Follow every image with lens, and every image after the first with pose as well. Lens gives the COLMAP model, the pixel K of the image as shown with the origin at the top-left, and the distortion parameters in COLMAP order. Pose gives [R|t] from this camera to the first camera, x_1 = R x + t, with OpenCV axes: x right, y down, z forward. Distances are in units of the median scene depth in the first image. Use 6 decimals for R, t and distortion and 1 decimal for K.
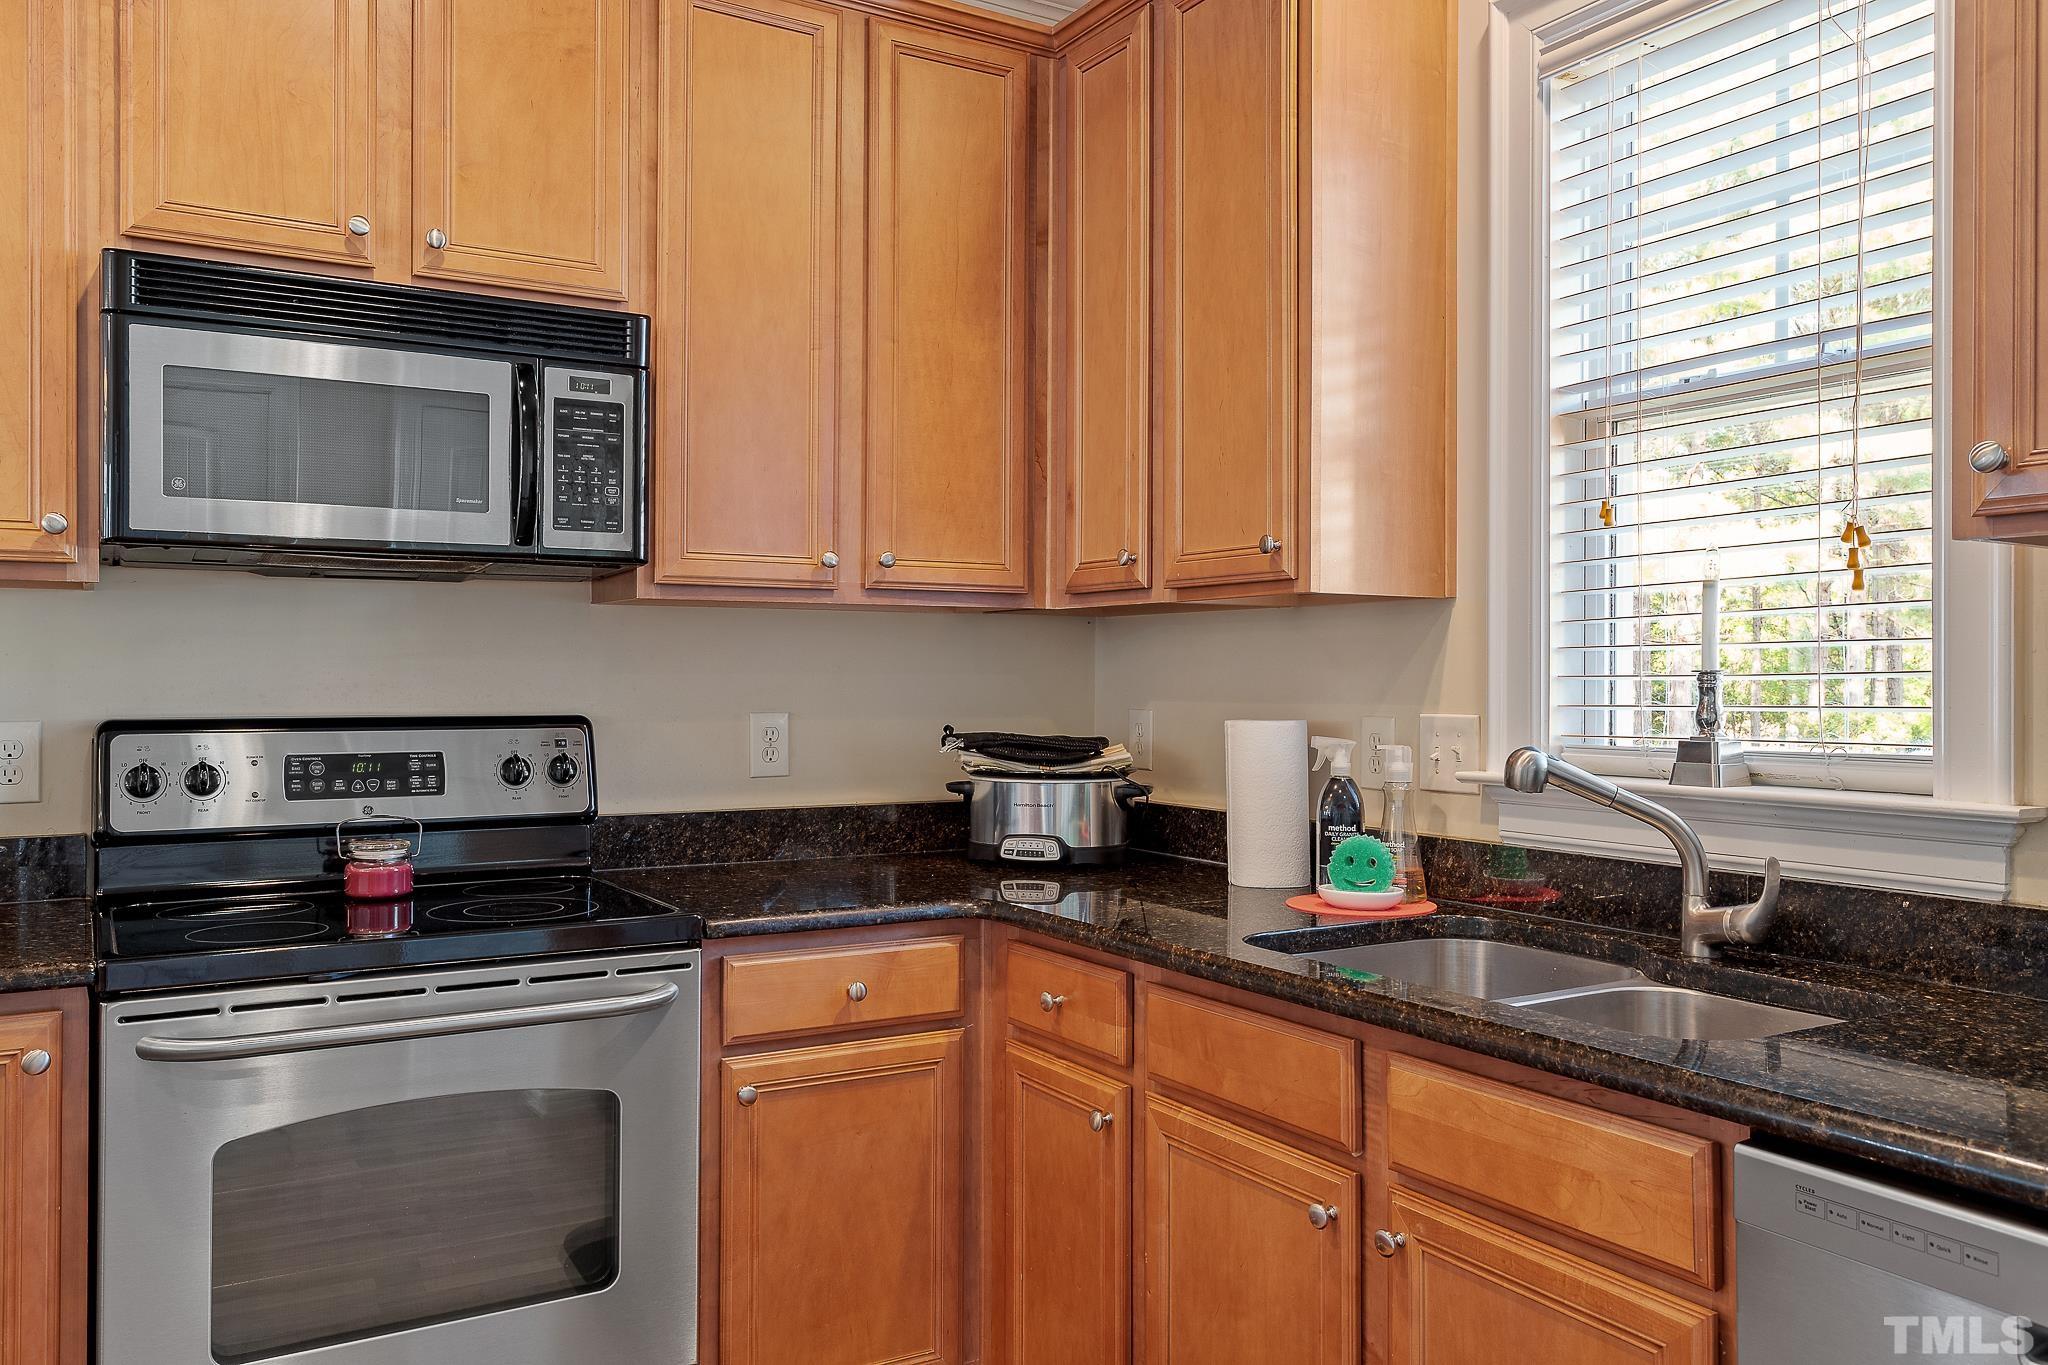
lens RADIAL K [[1561.2, 0, 1025.1], [0, 1561.2, 683.4], [0, 0, 1]] dist [-0.004393, -0.005730]
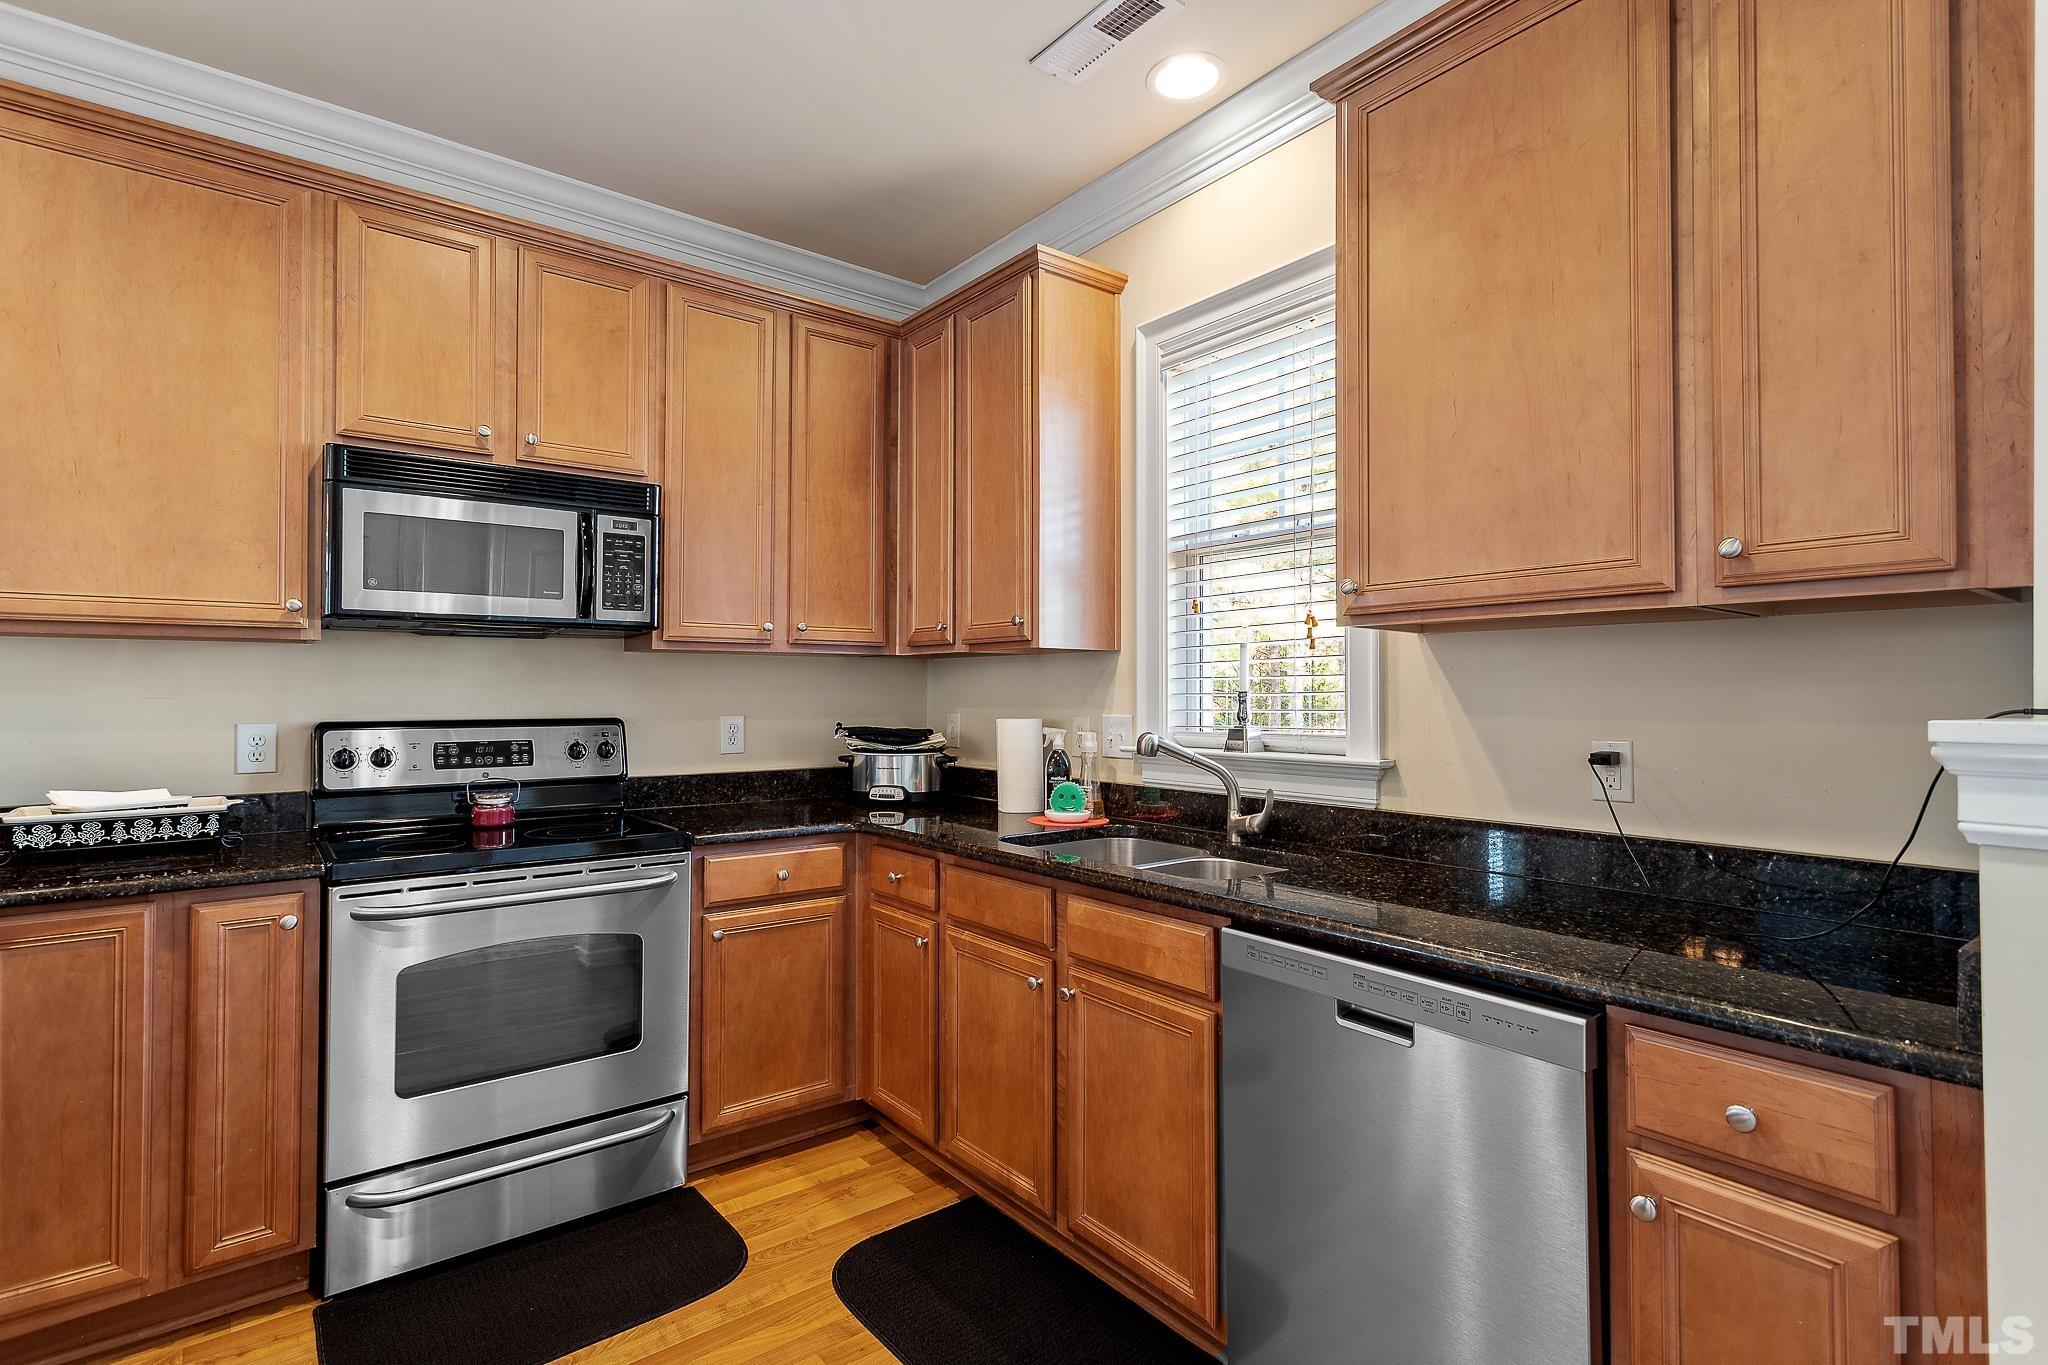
lens RADIAL K [[988.2, 0, 1023.8], [0, 988.2, 680.4], [0, 0, 1]] dist [-0.001676, 0.000451]
pose [[0.992463, -0.000675, 0.122541, 0.024845], [0.002601, 0.999875, -0.015564, -0.002668], [-0.122515, 0.015765, 0.992341, -0.136486]]
